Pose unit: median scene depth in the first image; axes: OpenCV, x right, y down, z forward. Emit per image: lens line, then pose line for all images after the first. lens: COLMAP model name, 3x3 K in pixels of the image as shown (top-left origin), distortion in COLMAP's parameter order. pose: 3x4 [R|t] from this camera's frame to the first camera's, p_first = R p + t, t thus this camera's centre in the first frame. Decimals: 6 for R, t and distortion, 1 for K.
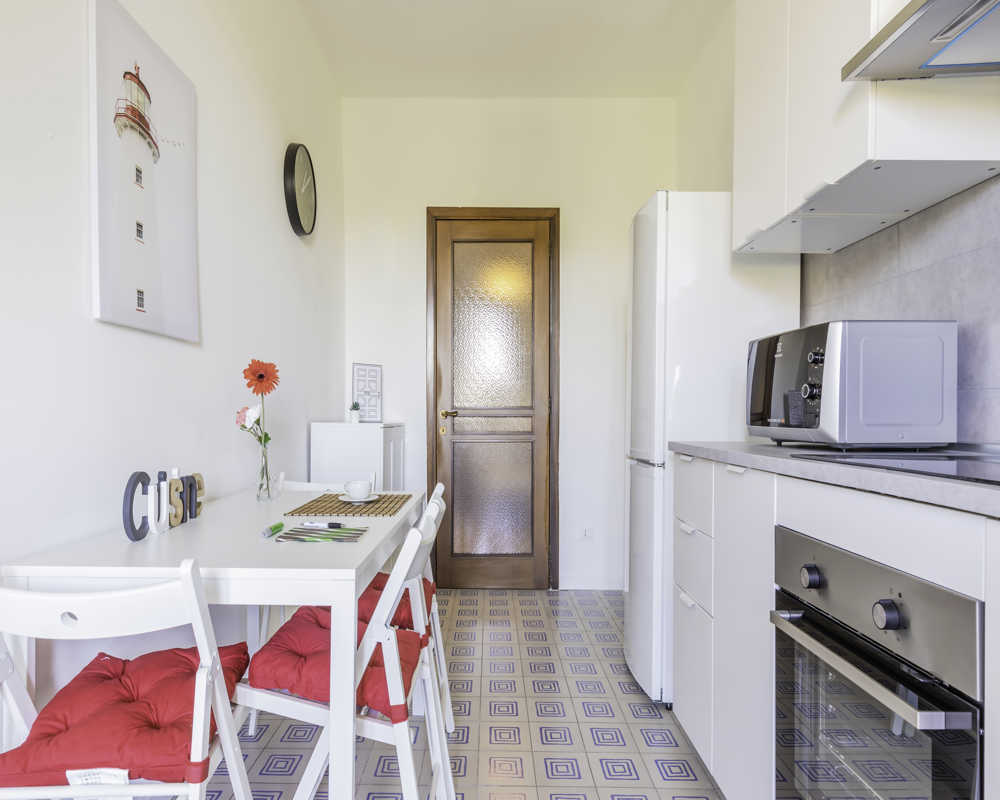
lens RADIAL K [[606.1, 0, 490.3], [0, 606.1, 422.4], [0, 0, 1]] dist [0.008823, -0.002412]
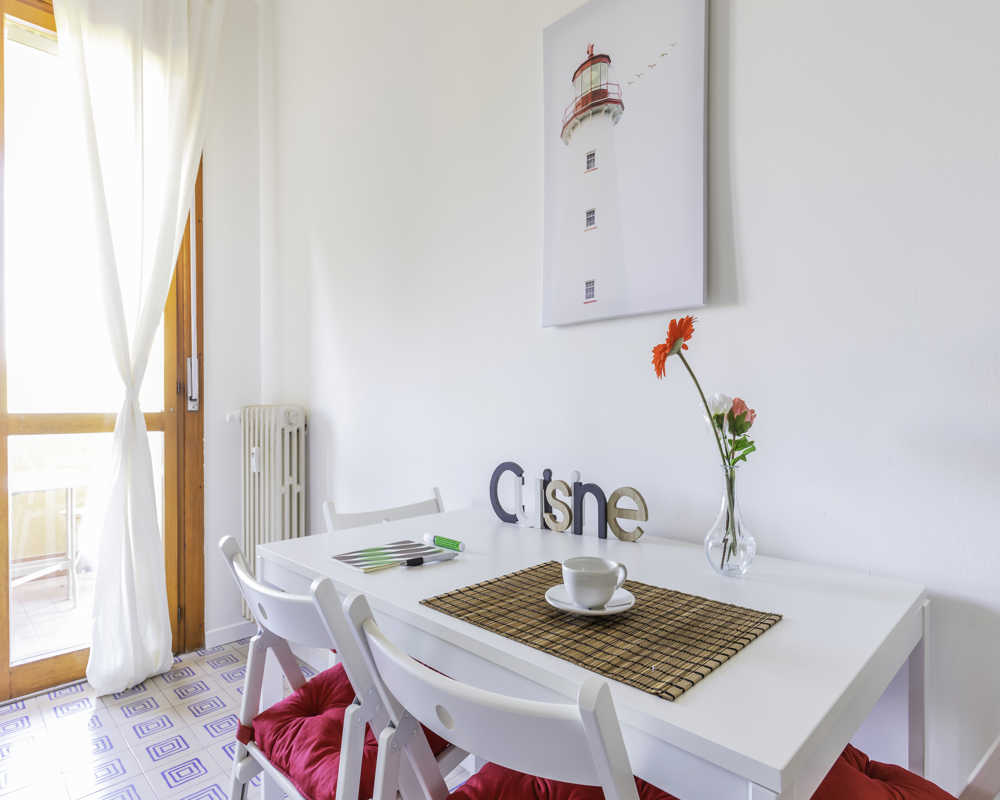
lens RADIAL K [[606.1, 0, 520.0], [0, 606.1, 416.2], [0, 0, 1]] dist [0.008823, -0.002412]
pose [[-0.707154, 0.000259, -0.707060, 0.172447], [-0.012230, 0.999846, 0.012598, -0.016024], [0.706954, 0.017556, -0.707042, 1.597977]]
